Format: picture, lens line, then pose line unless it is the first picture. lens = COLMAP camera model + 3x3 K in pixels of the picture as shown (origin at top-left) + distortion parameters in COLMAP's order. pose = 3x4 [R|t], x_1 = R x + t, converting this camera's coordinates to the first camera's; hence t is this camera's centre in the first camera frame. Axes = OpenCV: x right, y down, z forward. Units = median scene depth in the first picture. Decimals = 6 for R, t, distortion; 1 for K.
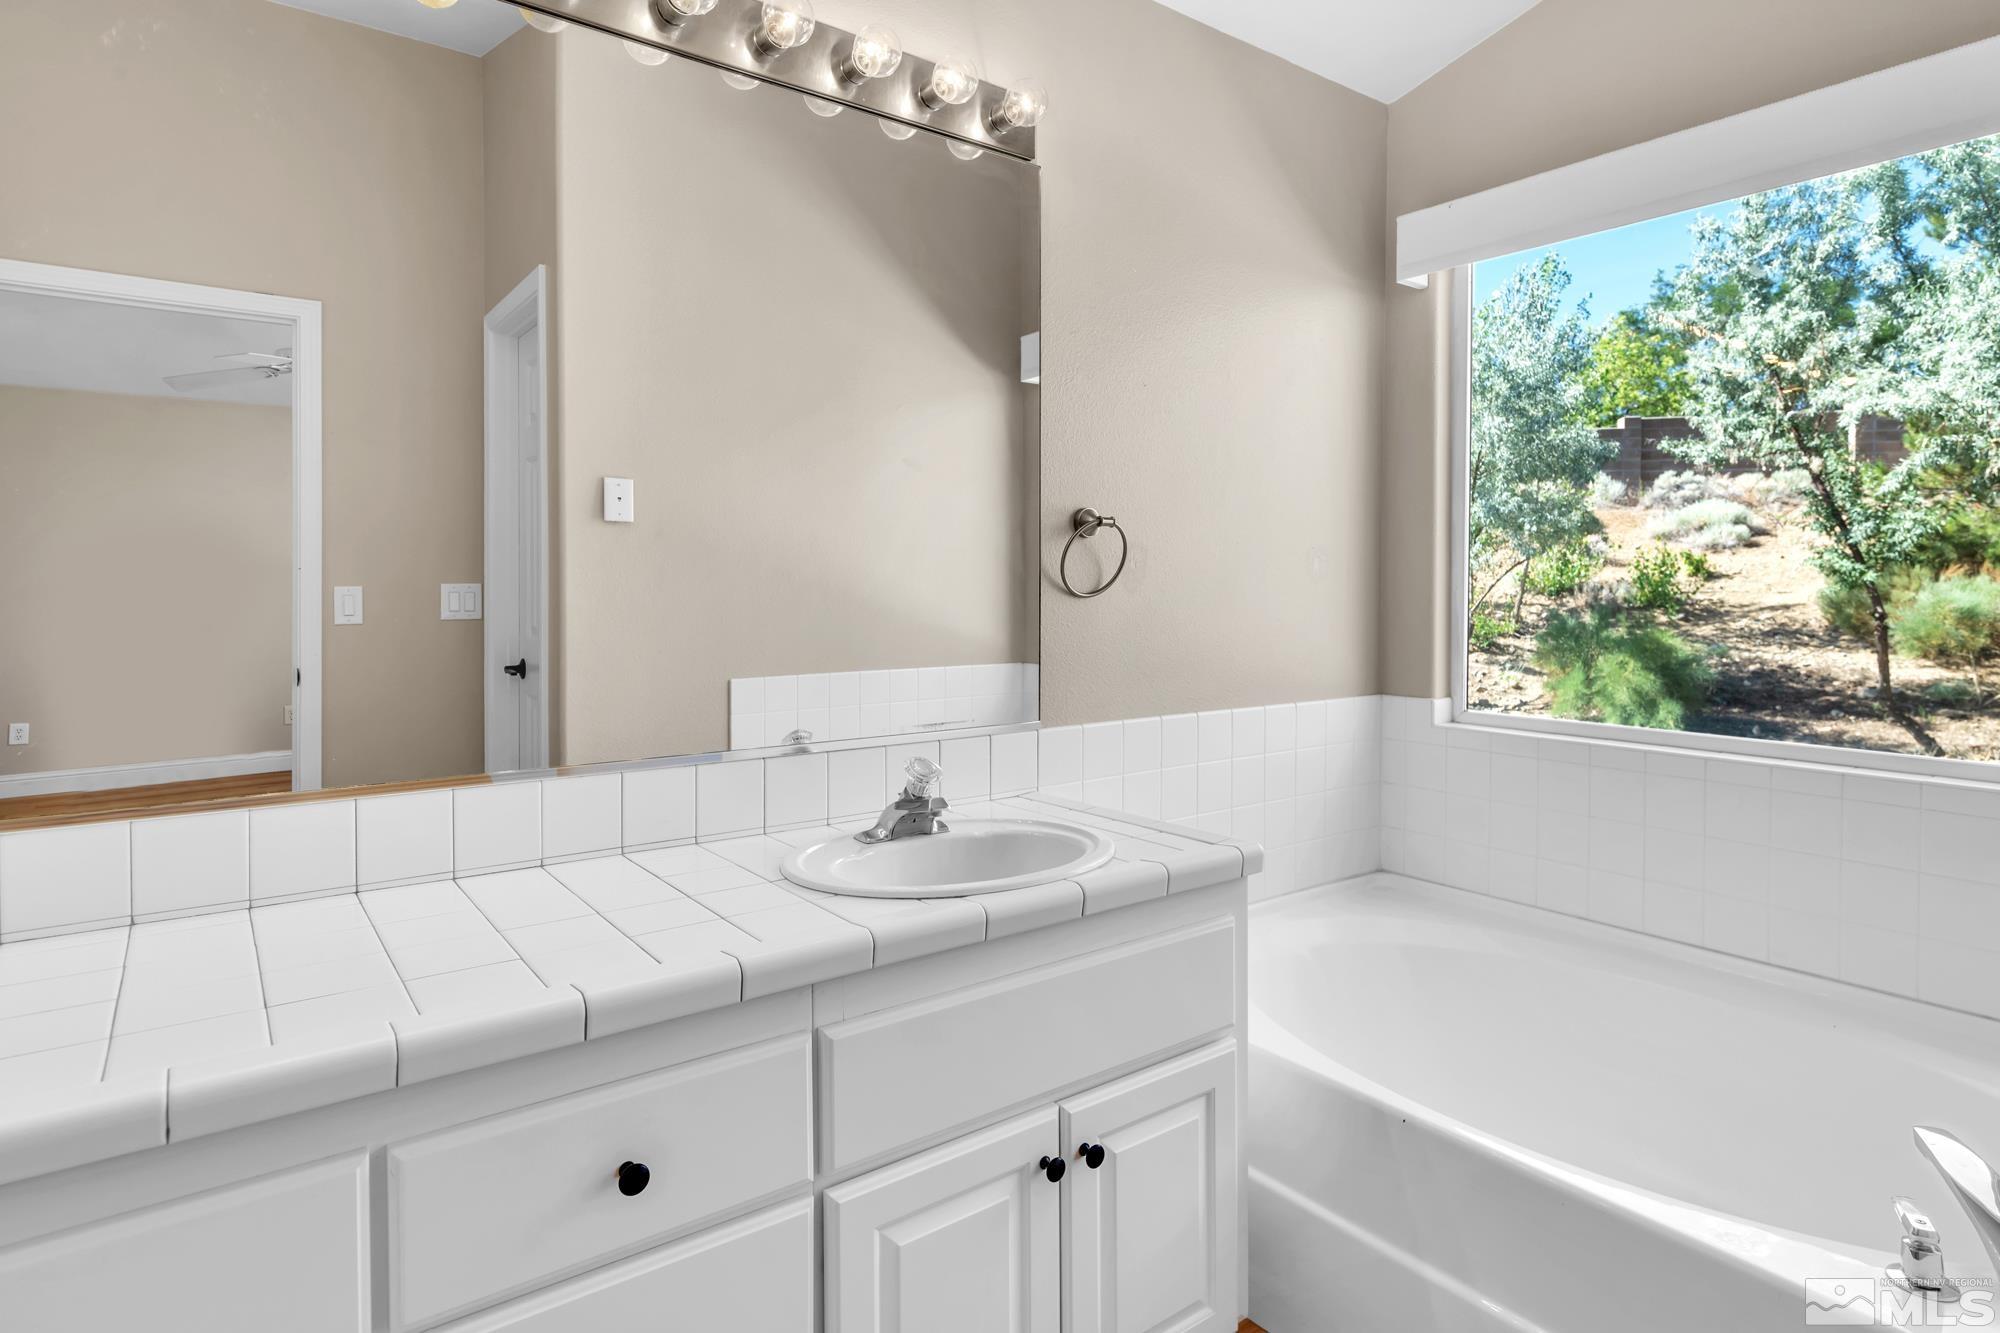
lens RADIAL K [[1047.3, 0, 1000.0], [0, 1047.3, 666.5], [0, 0, 1]] dist [0.000608, 0.003273]
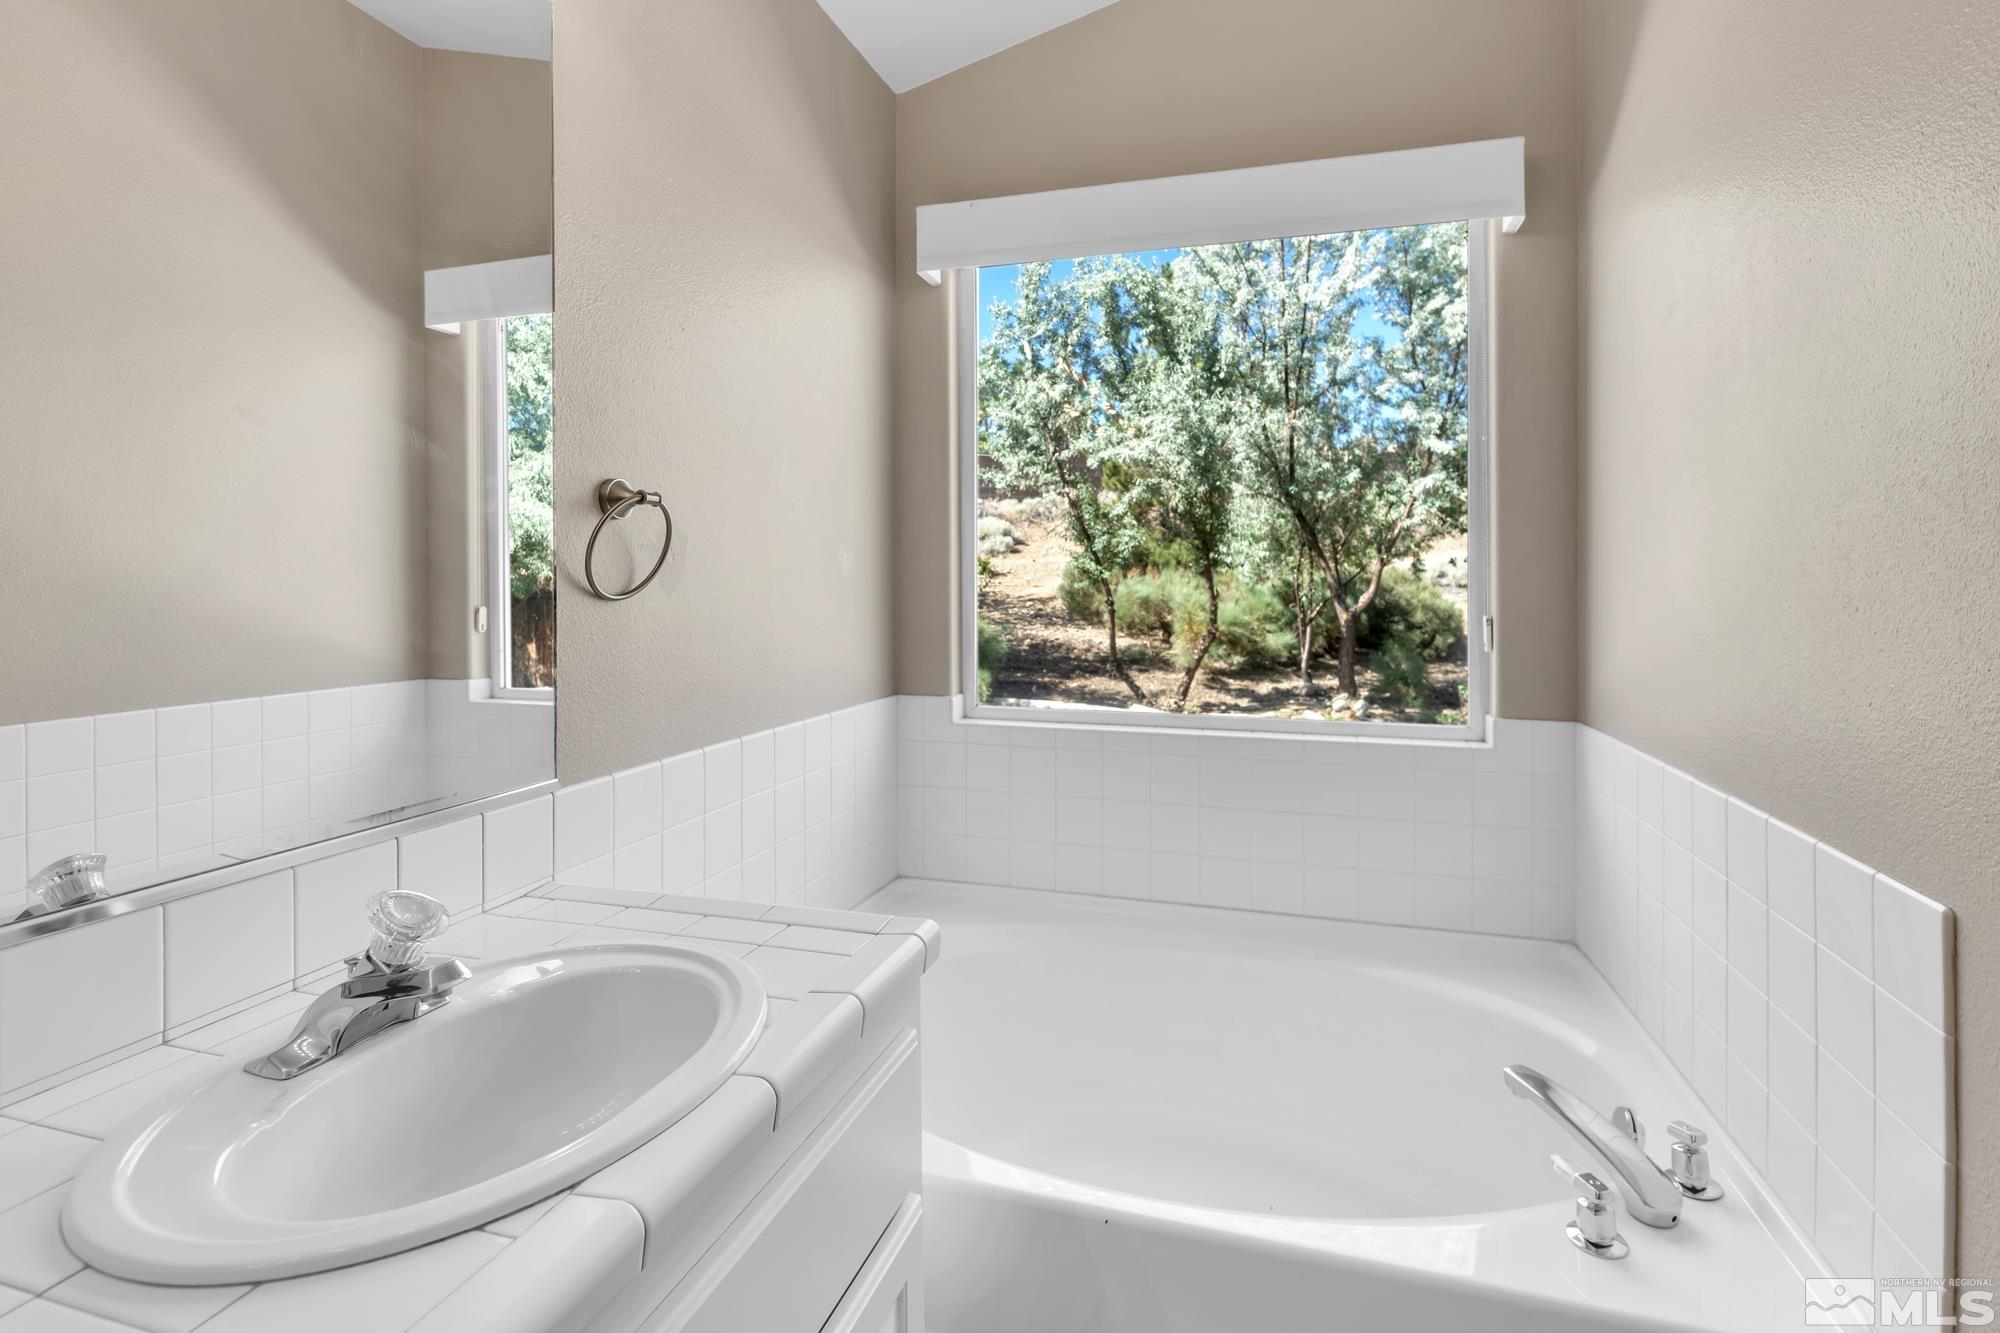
lens RADIAL K [[922.3, 0, 999.0], [0, 922.3, 605.6], [0, 0, 1]] dist [-0.000752, -0.000794]
pose [[0.799908, -0.015241, 0.599929, -0.027520], [0.045004, 0.998386, -0.034642, -0.008630], [-0.598432, 0.054710, 0.799303, 0.099405]]
